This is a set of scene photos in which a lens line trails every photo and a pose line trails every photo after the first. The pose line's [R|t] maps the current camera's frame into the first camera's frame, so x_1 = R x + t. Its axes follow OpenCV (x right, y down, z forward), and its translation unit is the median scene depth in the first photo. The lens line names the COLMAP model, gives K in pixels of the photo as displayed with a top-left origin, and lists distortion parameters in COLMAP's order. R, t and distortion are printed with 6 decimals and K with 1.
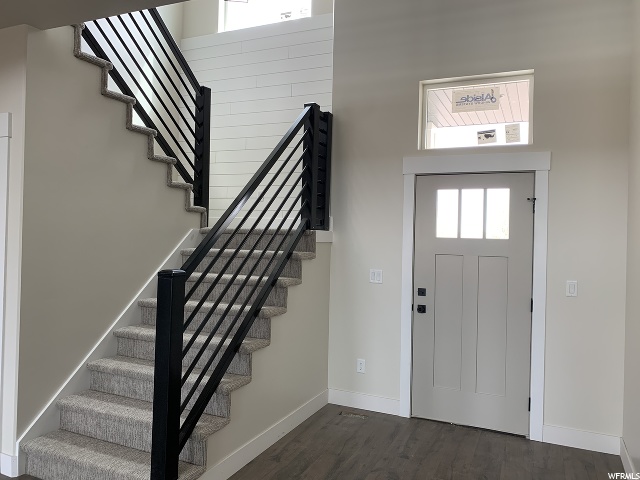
lens RADIAL K [[498.3, 0, 318.9], [0, 498.3, 239.9], [0, 0, 1]] dist [0.027105, -0.019445]
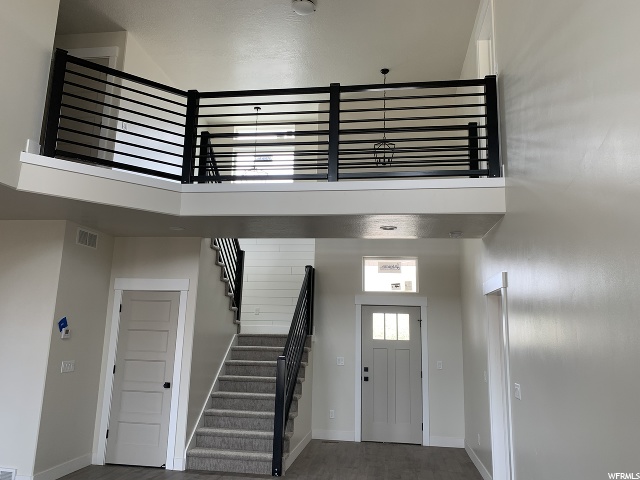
lens RADIAL K [[498.3, 0, 321.0], [0, 498.3, 239.3], [0, 0, 1]] dist [0.027105, -0.019445]
pose [[0.961903, 0.051101, 0.268574, -0.481671], [-0.001008, 0.983032, -0.183431, -0.029894], [-0.273391, 0.176173, 0.945632, -0.800275]]
